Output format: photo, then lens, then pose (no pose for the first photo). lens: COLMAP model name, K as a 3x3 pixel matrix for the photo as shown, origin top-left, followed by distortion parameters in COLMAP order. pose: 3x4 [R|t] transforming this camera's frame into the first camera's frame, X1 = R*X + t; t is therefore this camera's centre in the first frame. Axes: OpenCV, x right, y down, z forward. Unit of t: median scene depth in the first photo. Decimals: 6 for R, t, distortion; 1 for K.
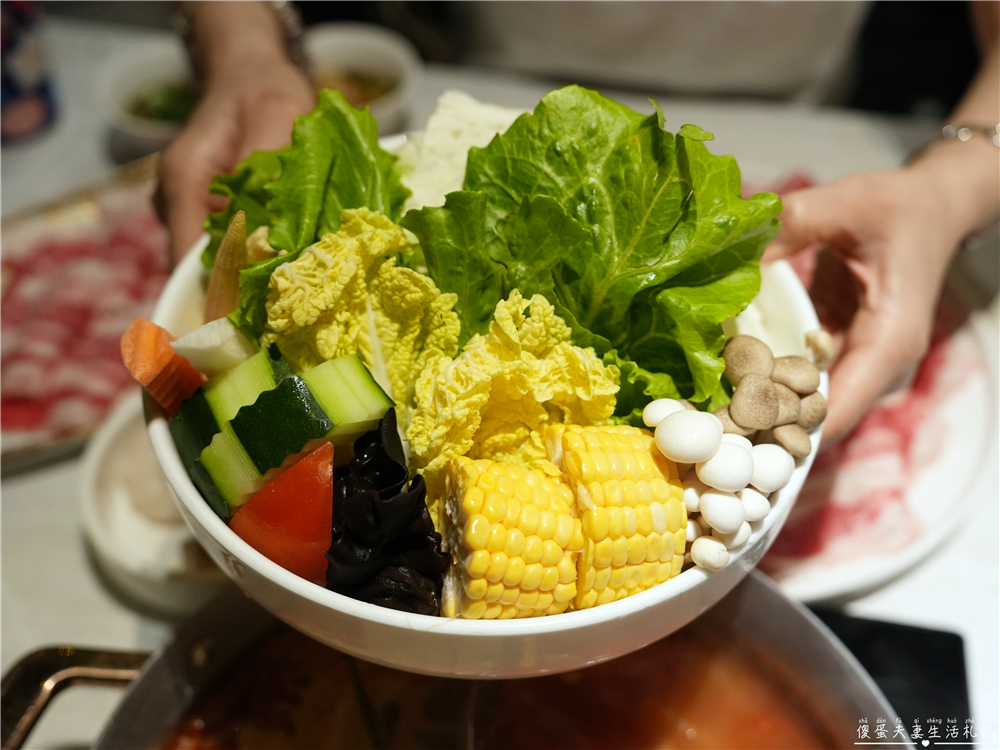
lens RADIAL K [[1117.6, 0, 500.5], [0, 1117.6, 374.1], [0, 0, 1]] dist [-0.106460, 0.000000]
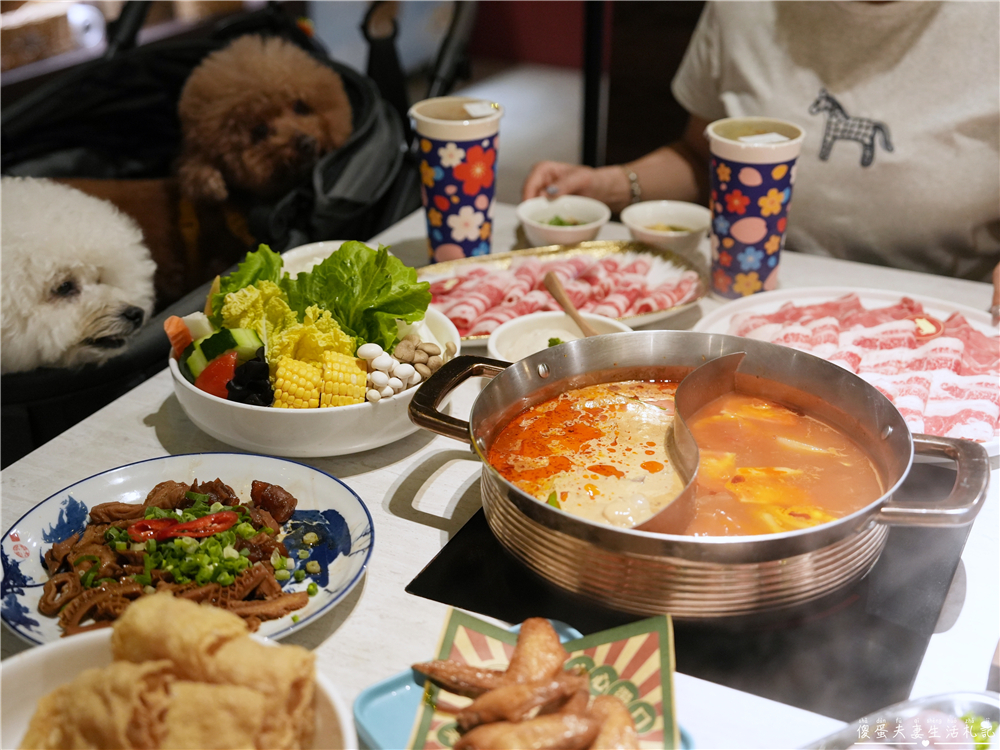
lens RADIAL K [[1291.6, 0, 499.3], [0, 1291.6, 374.5], [0, 0, 1]] dist [0.015749, 0.000000]
pose [[0.993272, 0.042884, -0.107568, 0.757728], [-0.078873, 0.930661, -0.357281, 1.101950], [0.084788, 0.363361, 0.927782, -1.669857]]
